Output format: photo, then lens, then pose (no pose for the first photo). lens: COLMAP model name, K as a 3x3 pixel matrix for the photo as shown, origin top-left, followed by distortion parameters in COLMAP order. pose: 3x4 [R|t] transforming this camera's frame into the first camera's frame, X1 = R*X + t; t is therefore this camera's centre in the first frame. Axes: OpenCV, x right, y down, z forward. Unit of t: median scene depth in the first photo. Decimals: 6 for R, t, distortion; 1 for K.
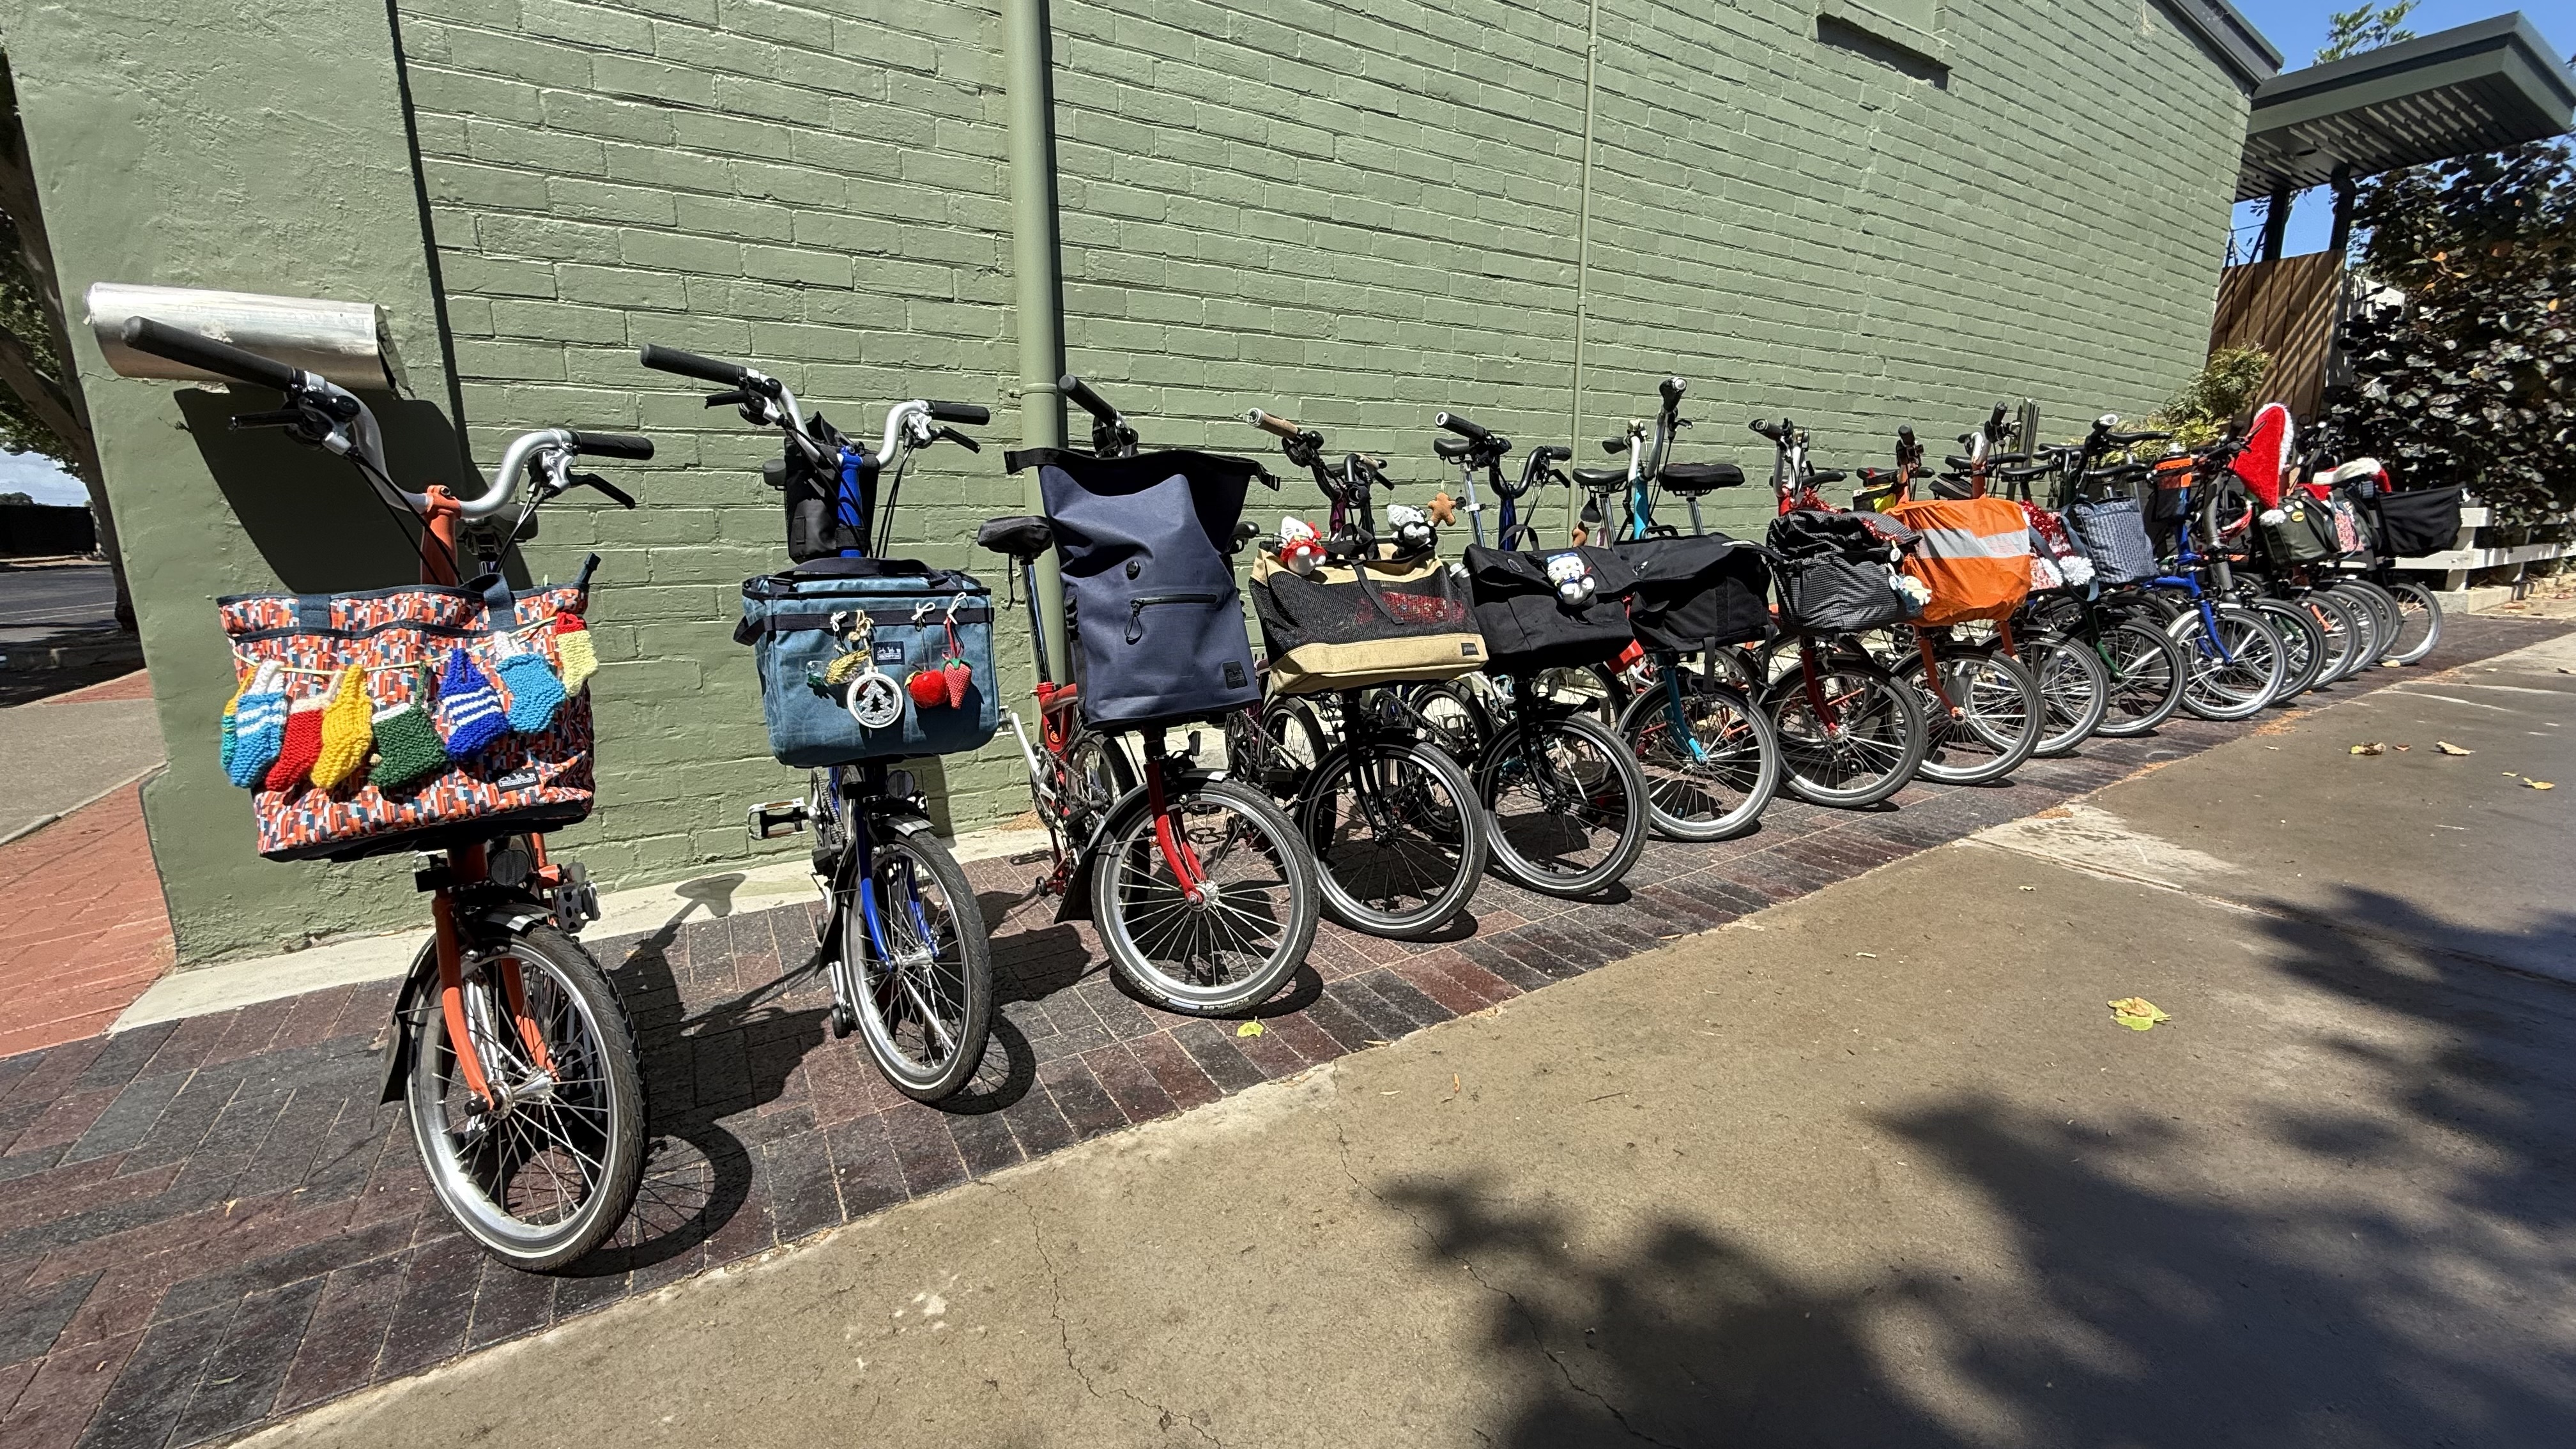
lens RADIAL K [[1018.3, 0, 1283.8], [0, 1018.3, 719.1], [0, 0, 1]] dist [-0.000975, -0.000171]
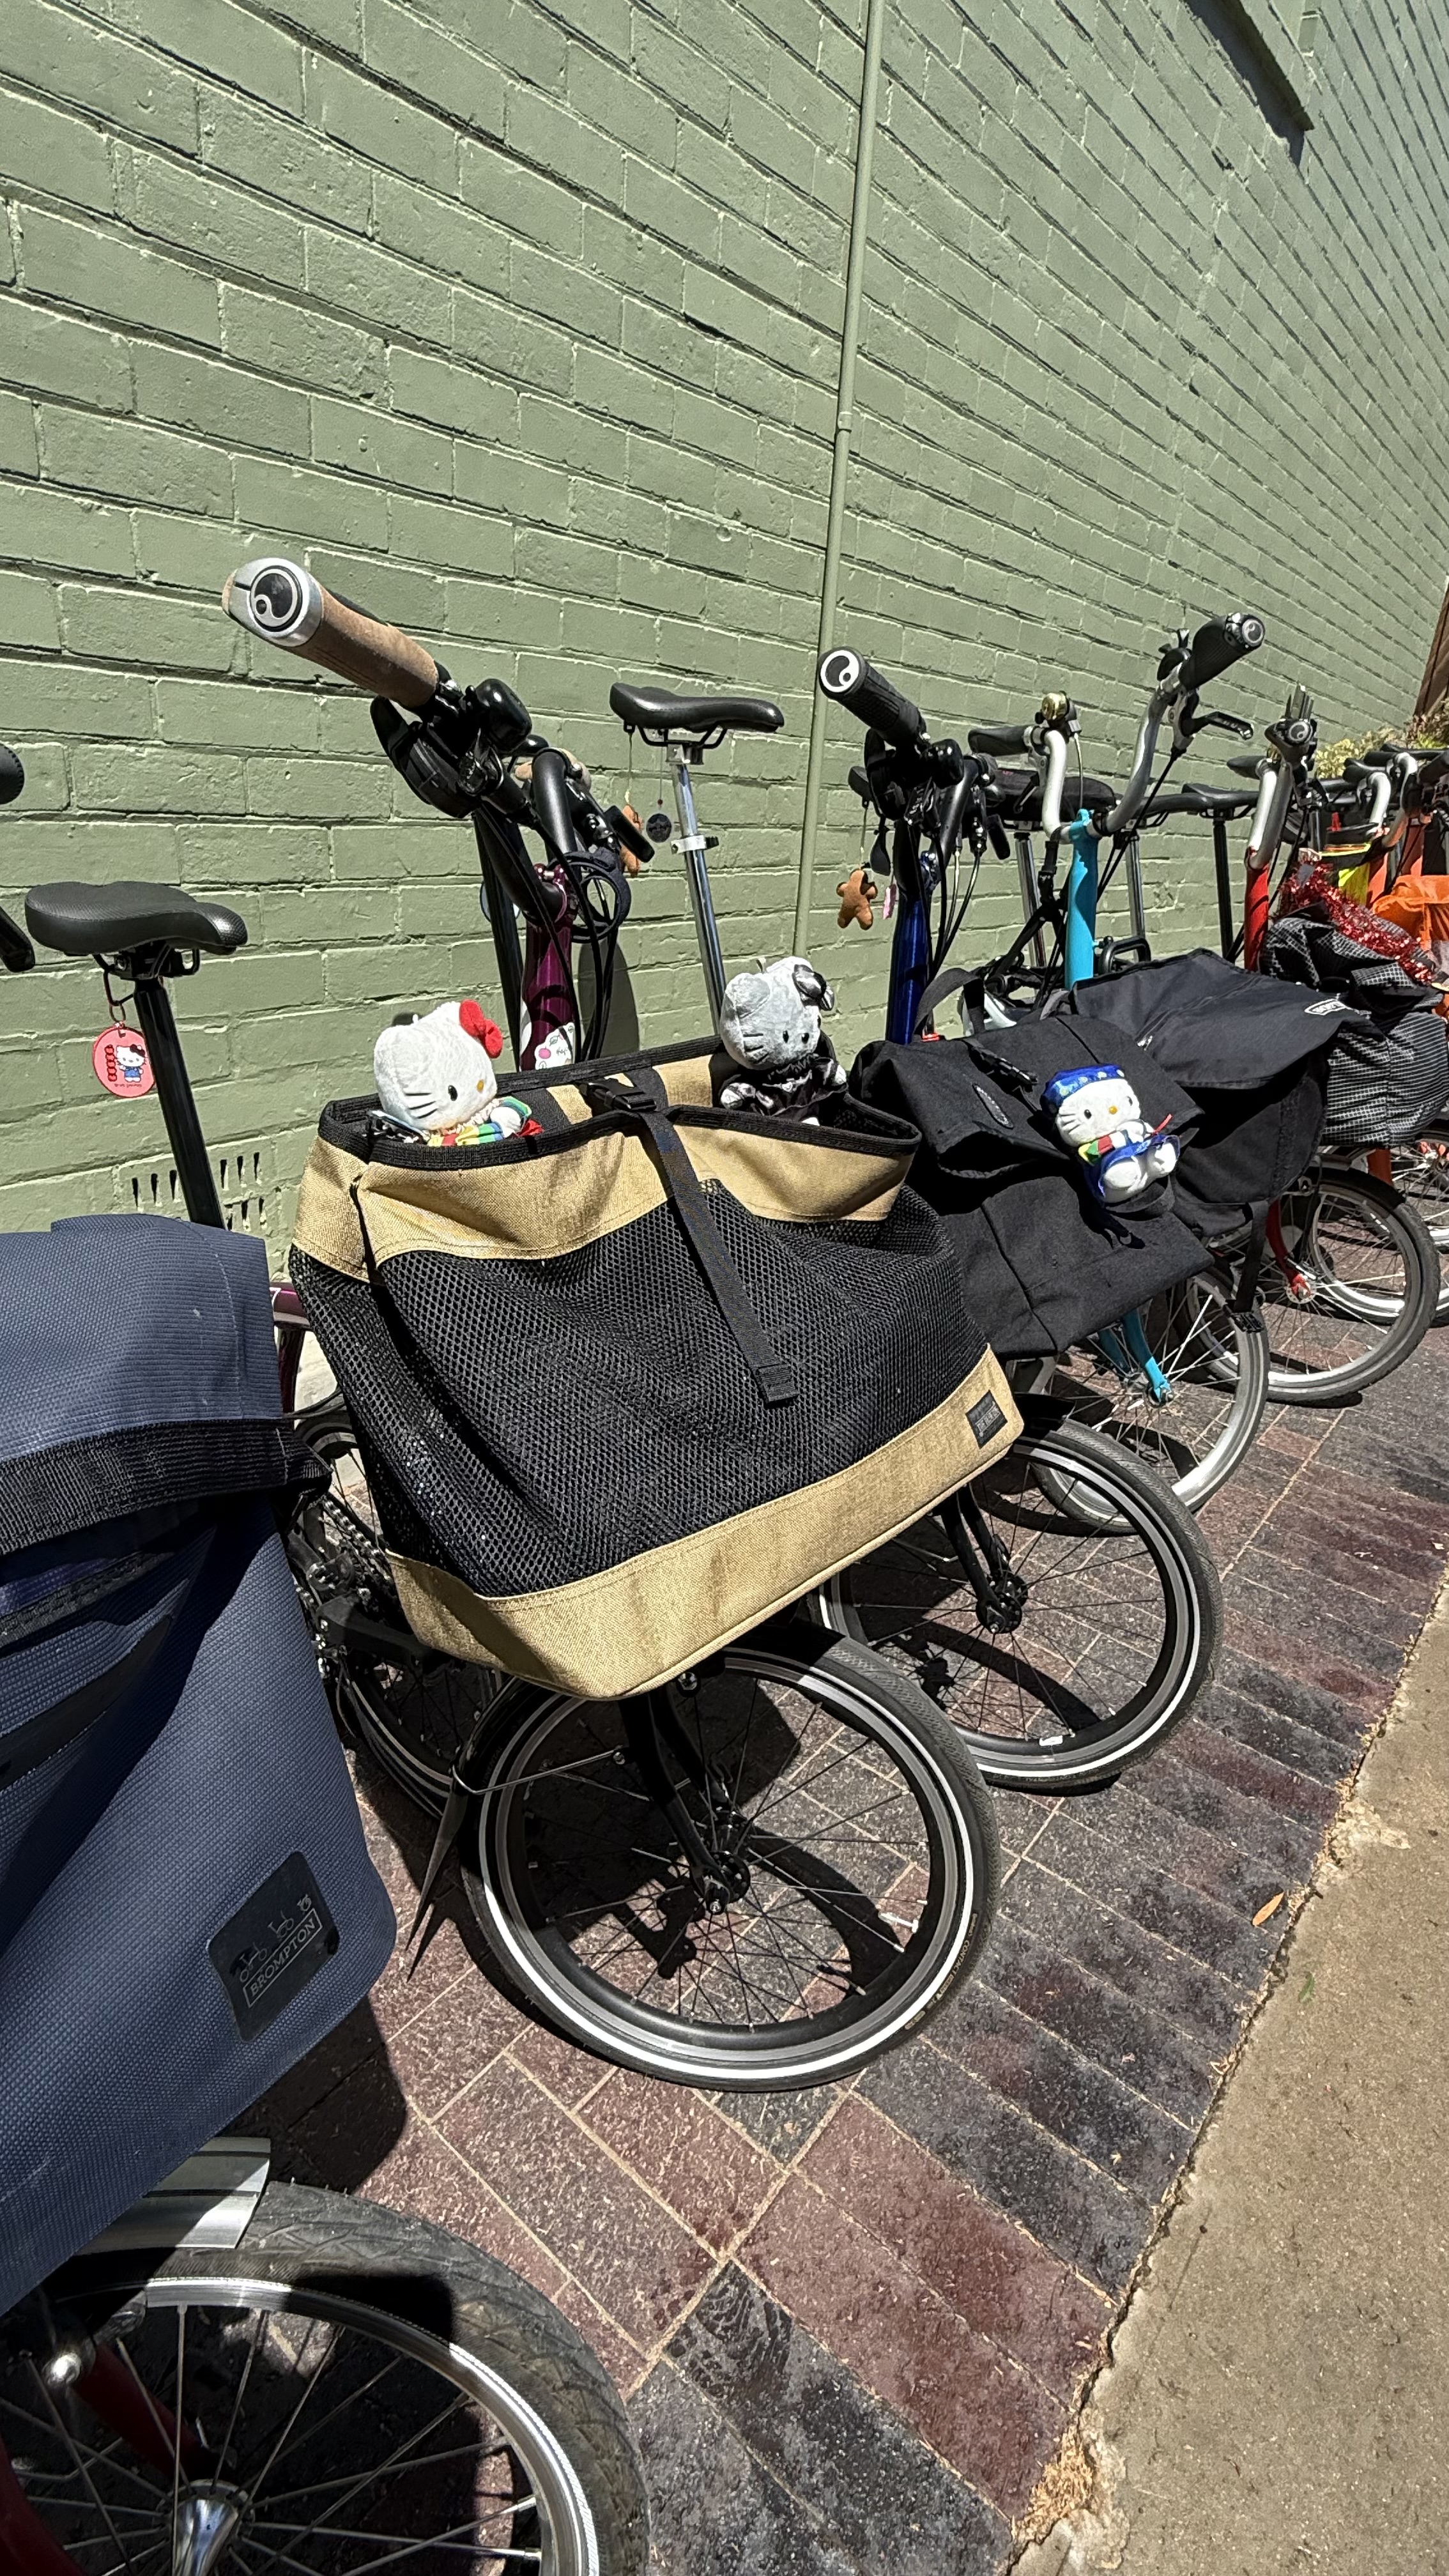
lens RADIAL K [[1229.7, 0, 726.0], [0, 1229.7, 1279.8], [0, 0, 1]] dist [-0.000794, -0.000737]
pose [[0.933594, -0.070803, 0.351268, -0.022522], [-0.003111, 0.978646, 0.205529, -0.131337], [-0.358319, -0.192973, 0.913438, 0.438232]]
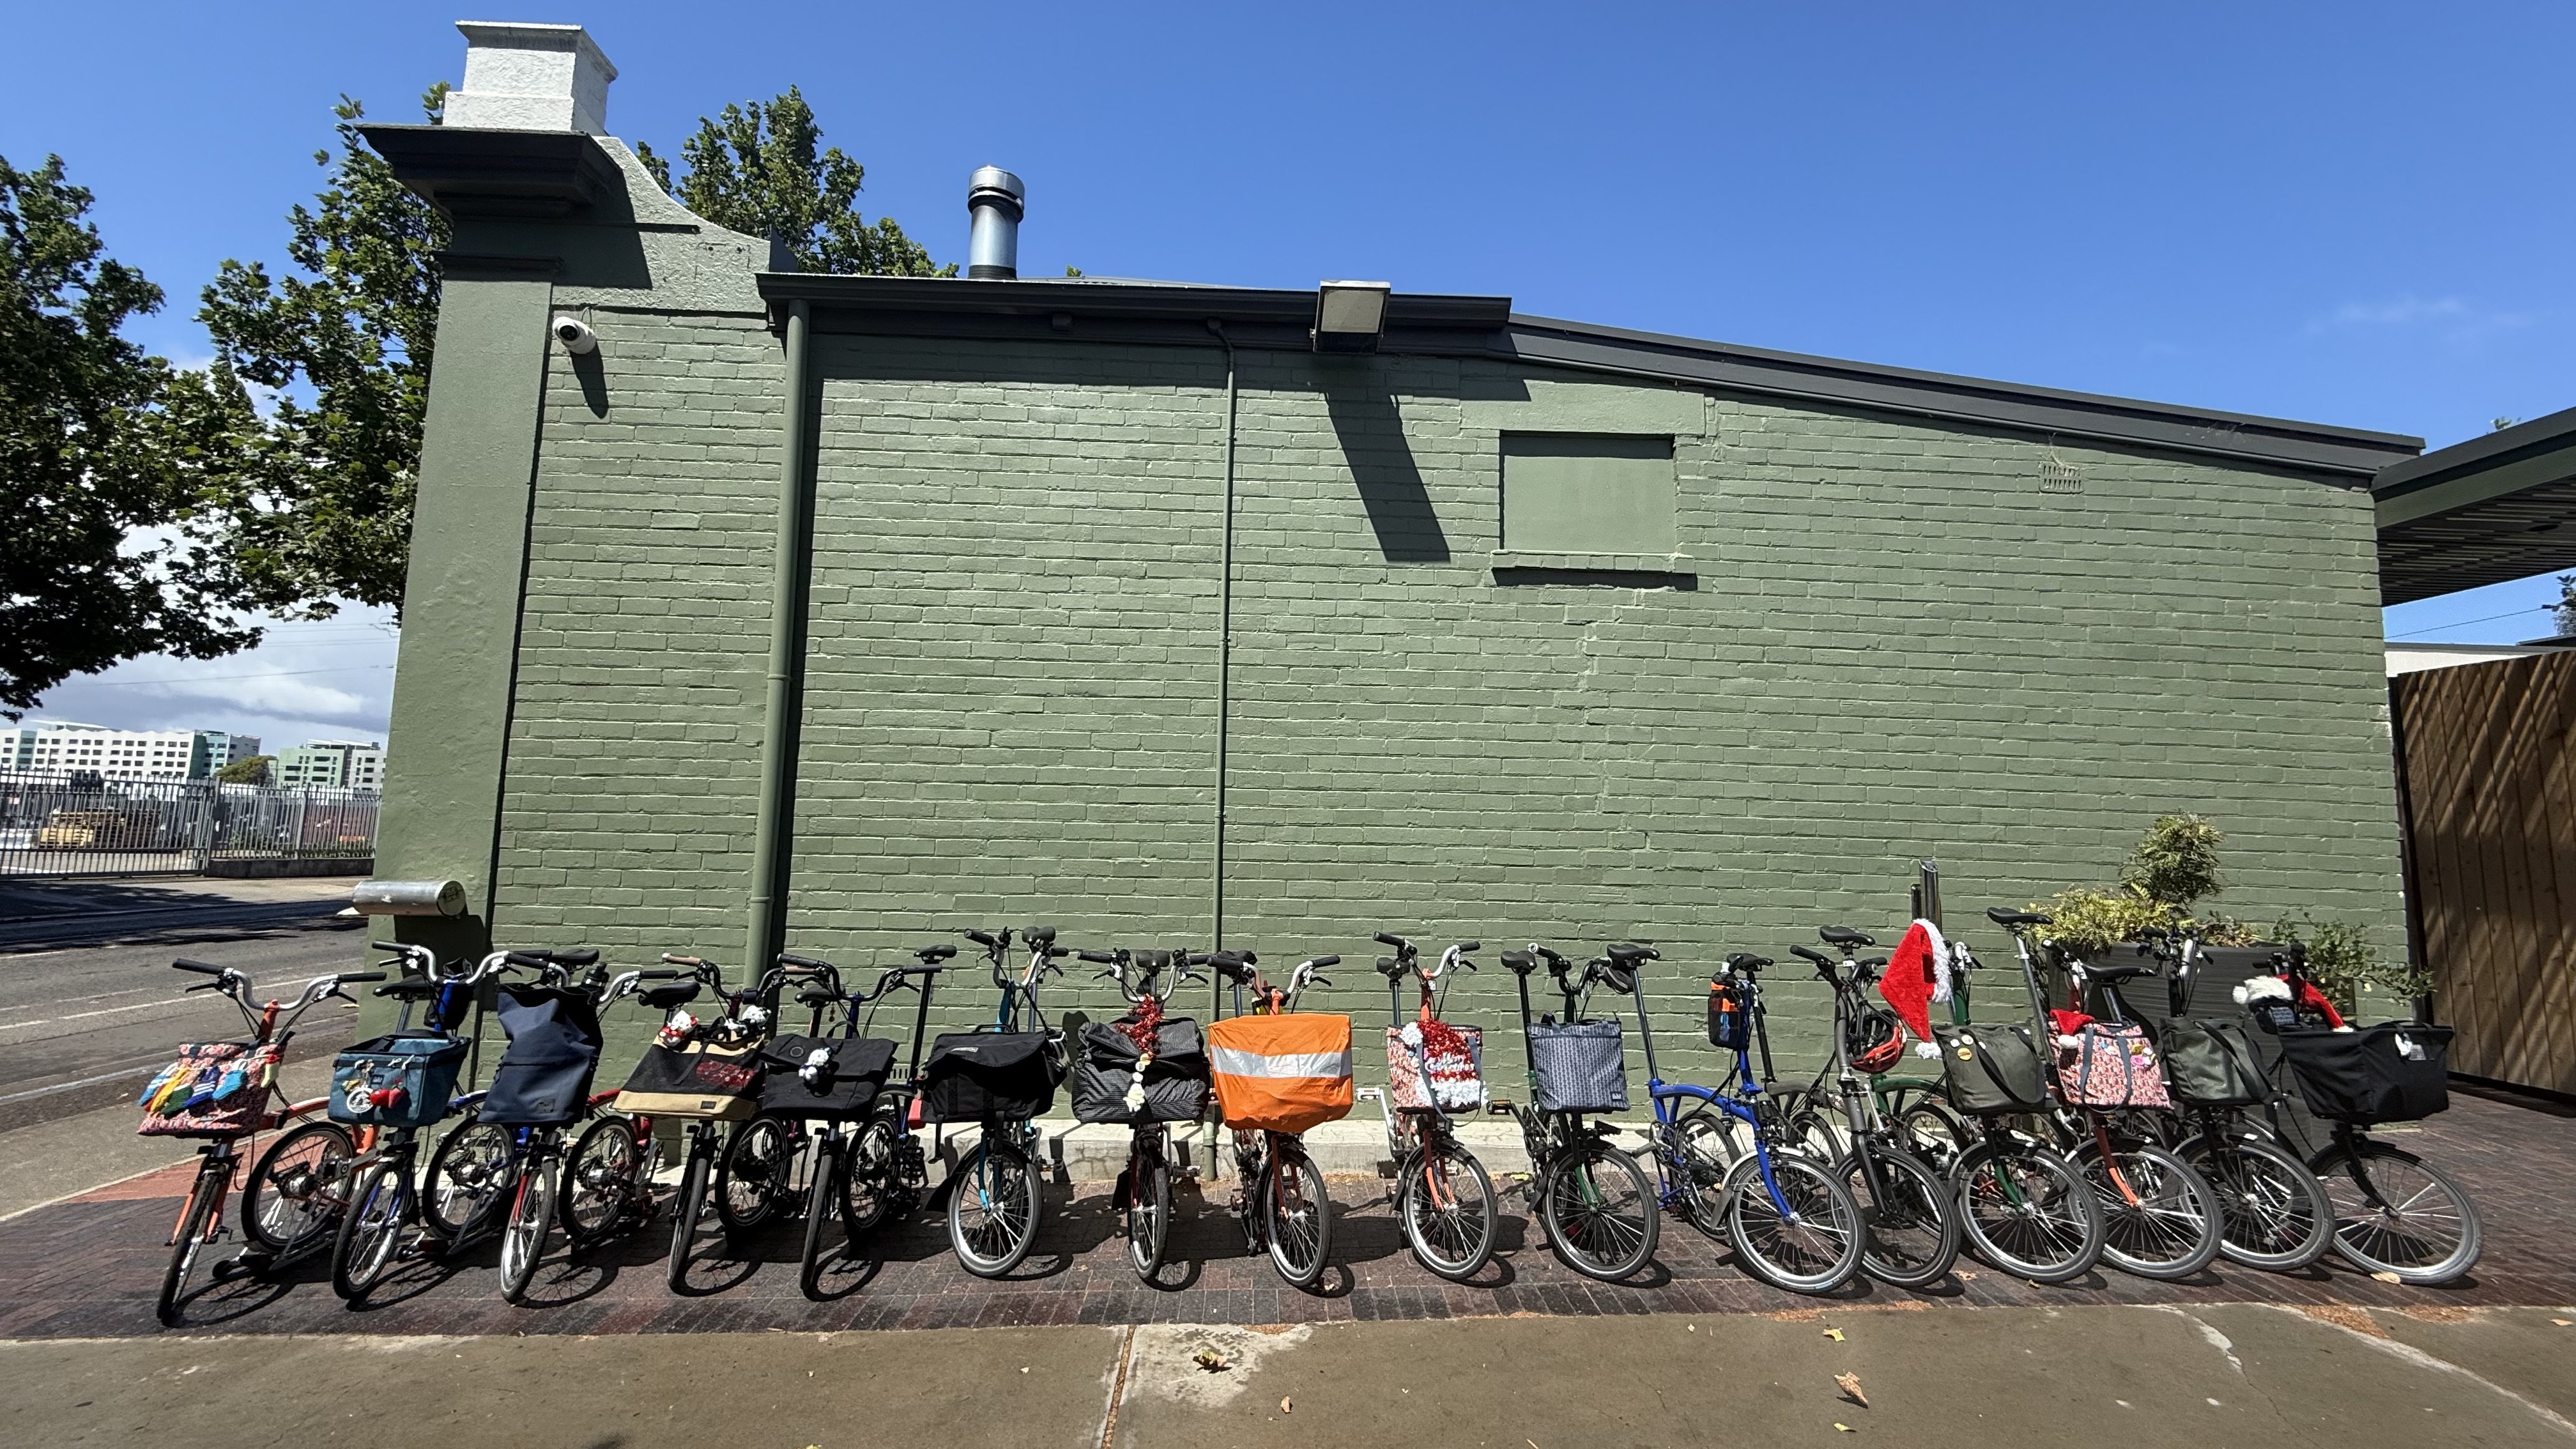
lens RADIAL K [[1018.3, 0, 1290.1], [0, 1018.3, 722.6], [0, 0, 1]] dist [-0.000975, -0.000171]
pose [[0.871415, -0.027842, -0.489756, 1.248729], [-0.119399, 0.956324, -0.266811, -0.227597], [0.475794, 0.290979, 0.830031, -0.090399]]
